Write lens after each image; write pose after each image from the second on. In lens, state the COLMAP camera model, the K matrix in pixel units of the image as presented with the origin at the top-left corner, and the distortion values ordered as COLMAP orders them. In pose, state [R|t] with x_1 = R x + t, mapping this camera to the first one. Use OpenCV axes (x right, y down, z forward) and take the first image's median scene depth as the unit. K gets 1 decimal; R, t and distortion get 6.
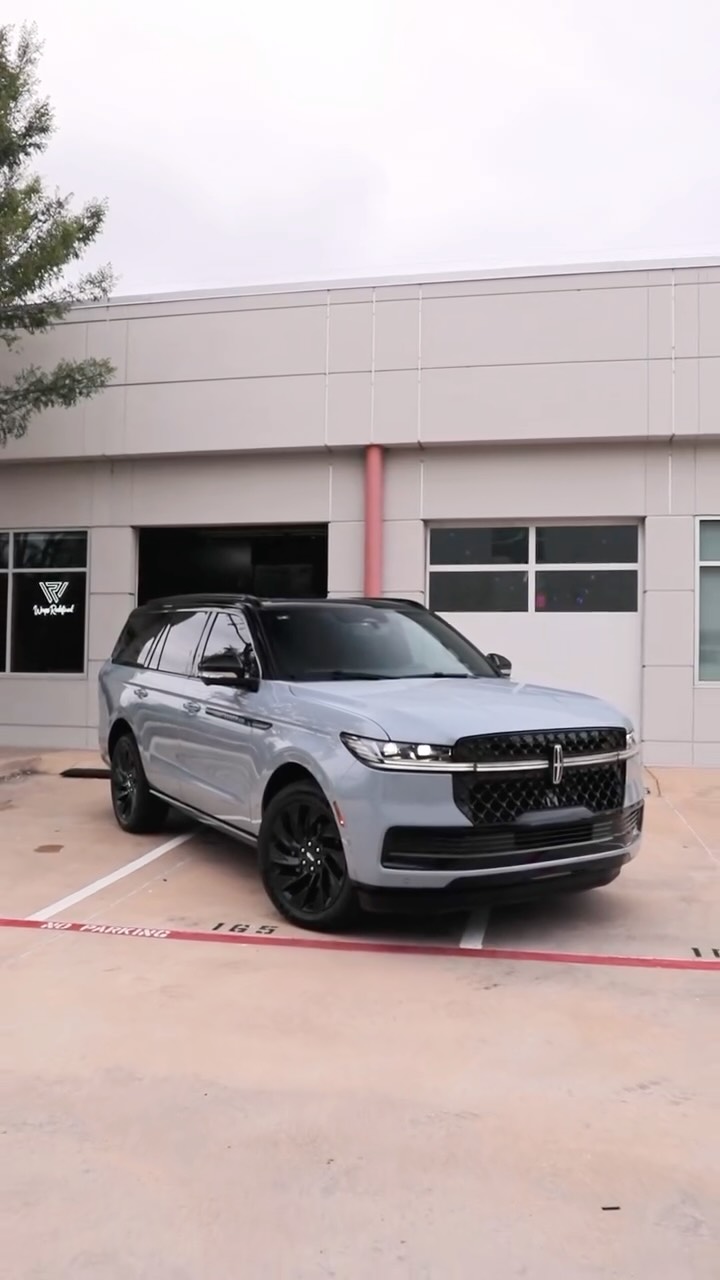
lens RADIAL K [[995.0, 0, 360.6], [0, 995.0, 643.3], [0, 0, 1]] dist [-0.072644, 0.014757]
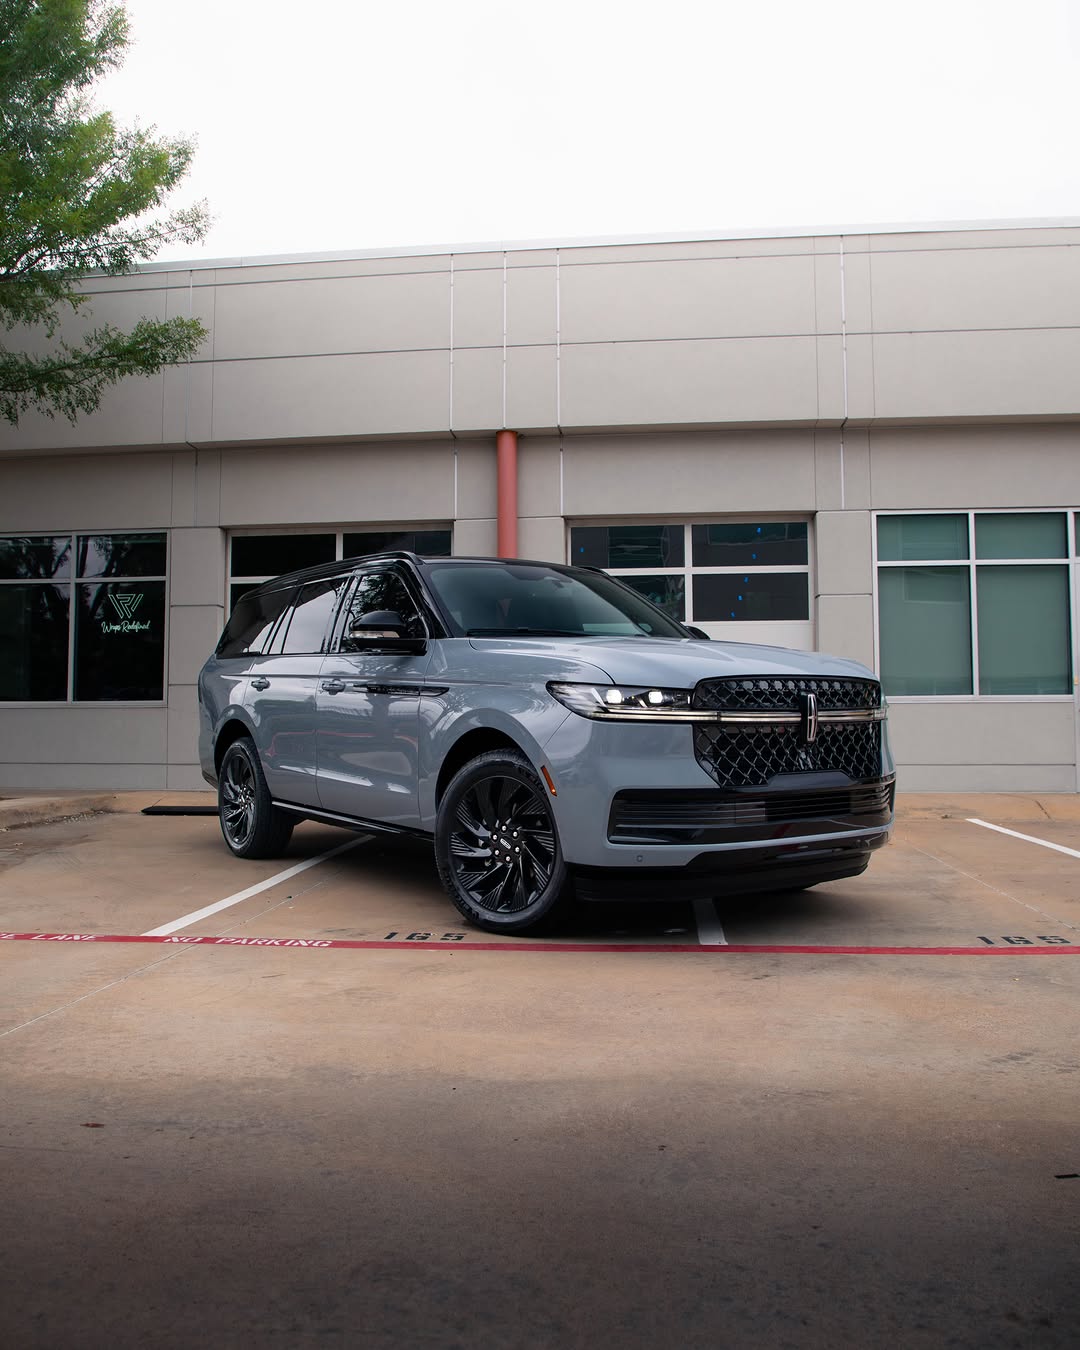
lens RADIAL K [[1113.1, 0, 540.9], [0, 1113.1, 674.6], [0, 0, 1]] dist [-0.074482, 0.038321]
pose [[0.996446, -0.010642, 0.083558, -0.064467], [0.013328, 0.999410, -0.031664, 0.071772], [-0.083172, 0.032665, 0.996000, 0.065071]]
